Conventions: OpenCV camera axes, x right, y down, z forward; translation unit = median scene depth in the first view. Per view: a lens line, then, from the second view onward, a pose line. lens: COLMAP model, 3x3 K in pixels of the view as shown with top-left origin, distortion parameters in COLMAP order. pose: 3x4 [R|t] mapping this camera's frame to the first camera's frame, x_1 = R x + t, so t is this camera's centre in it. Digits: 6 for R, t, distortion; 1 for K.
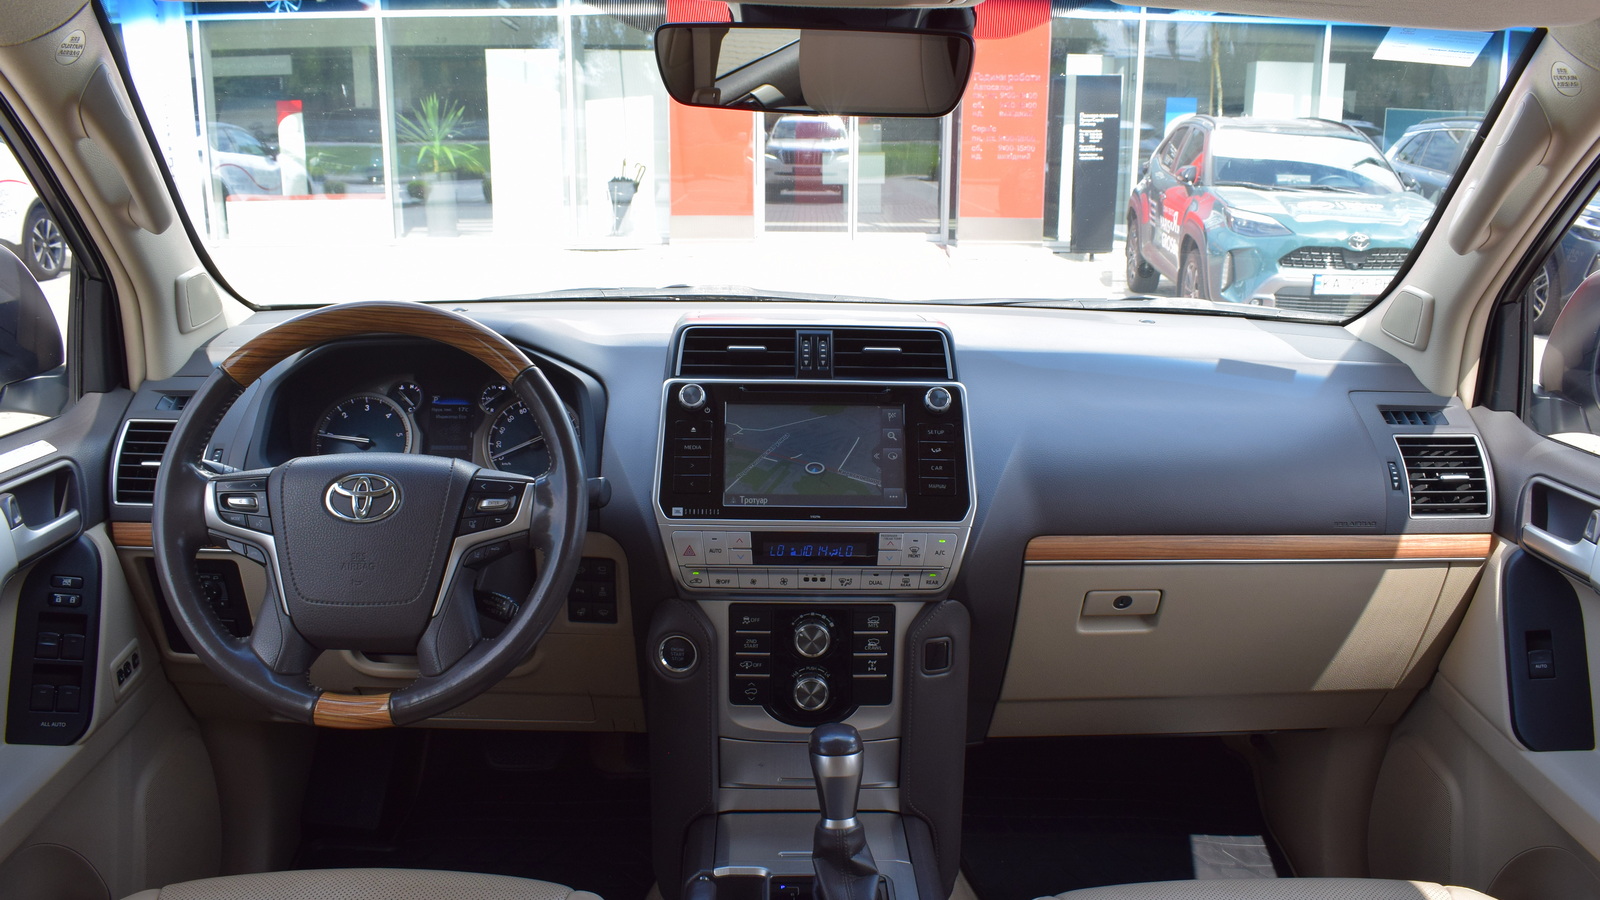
lens RADIAL K [[1279.3, 0, 795.3], [0, 1279.3, 436.8], [0, 0, 1]] dist [-0.098920, 0.019748]
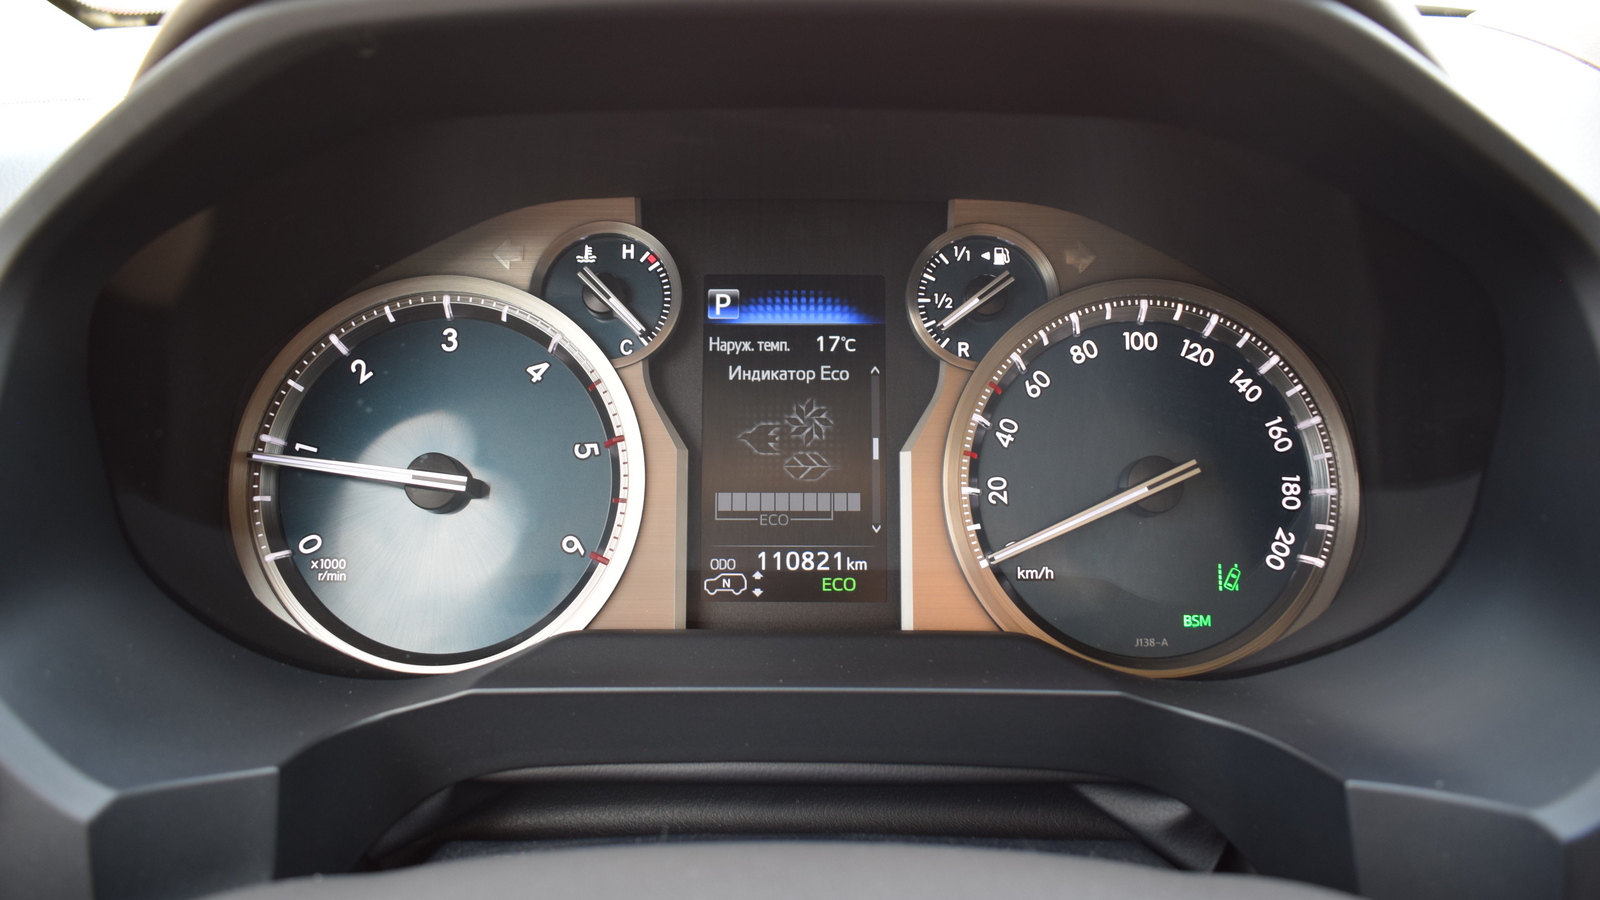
lens RADIAL K [[1279.3, 0, 798.4], [0, 1279.3, 456.0], [0, 0, 1]] dist [-0.098920, 0.019748]
pose [[0.999699, 0.000793, -0.024535, -0.293139], [0.002514, 0.990914, 0.134476, -0.037384], [0.024419, -0.134497, 0.990613, 0.834850]]
